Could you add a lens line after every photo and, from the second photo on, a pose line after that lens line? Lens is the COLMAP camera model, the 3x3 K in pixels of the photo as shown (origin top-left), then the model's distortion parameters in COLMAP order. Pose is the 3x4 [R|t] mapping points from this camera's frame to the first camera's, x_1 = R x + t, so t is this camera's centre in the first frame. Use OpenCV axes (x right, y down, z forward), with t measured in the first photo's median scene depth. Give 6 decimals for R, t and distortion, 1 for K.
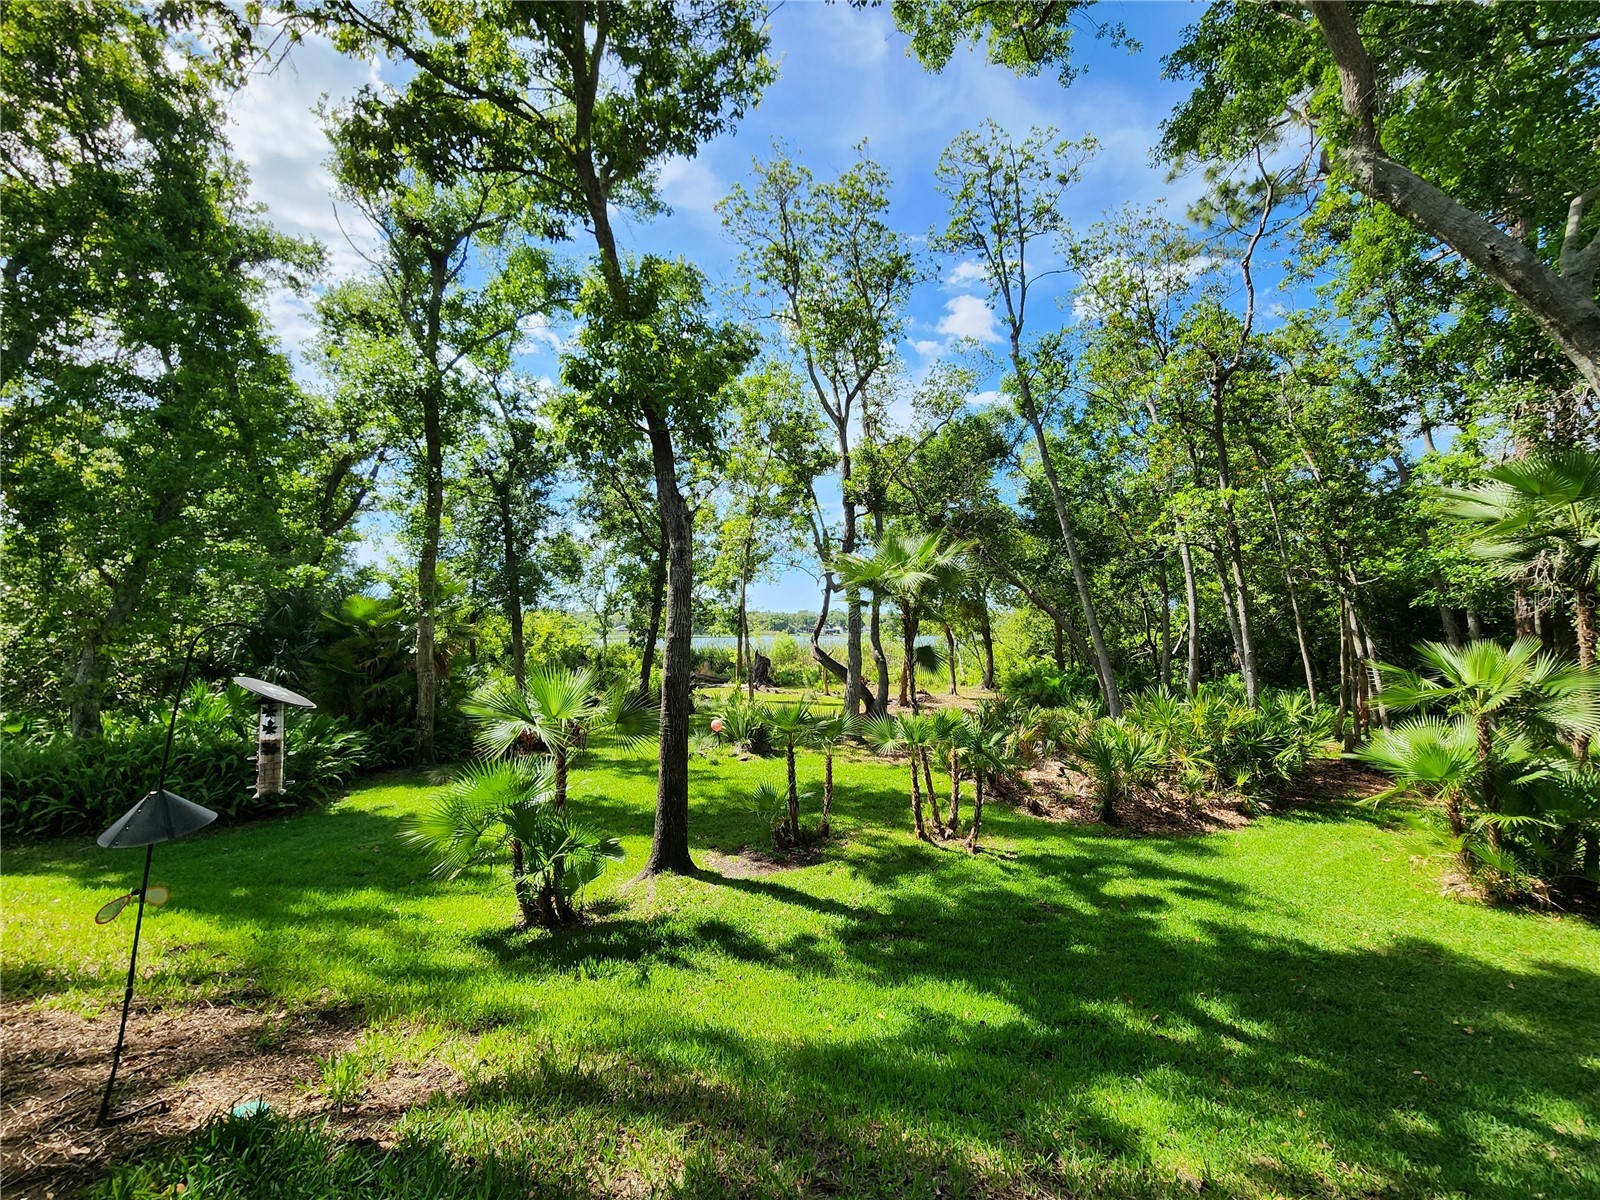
lens RADIAL K [[663.3, 0, 807.5], [0, 663.3, 600.8], [0, 0, 1]] dist [-0.003019, 0.001086]
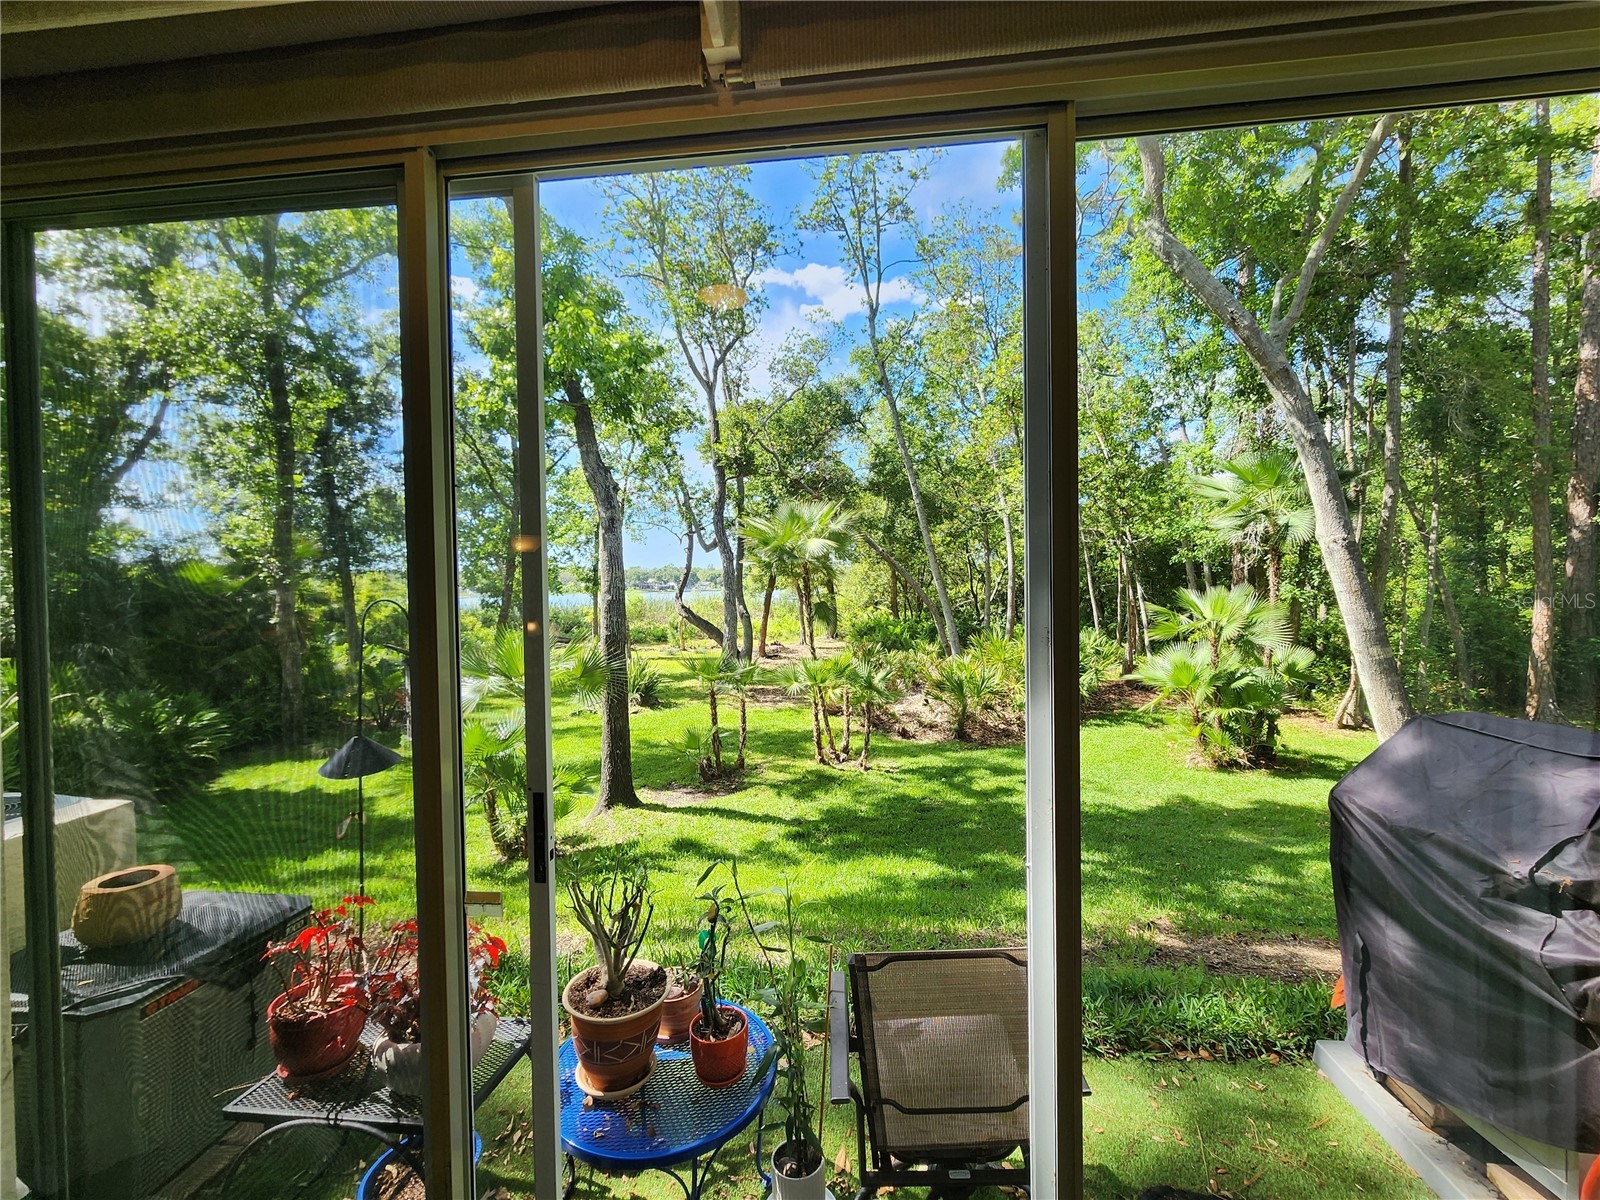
lens RADIAL K [[663.3, 0, 807.5], [0, 663.3, 600.8], [0, 0, 1]] dist [-0.003019, 0.001086]
pose [[0.968204, -0.026938, 0.248708, -0.111087], [0.010054, 0.997572, 0.068907, -0.010272], [-0.249961, -0.064216, 0.966124, -0.094098]]
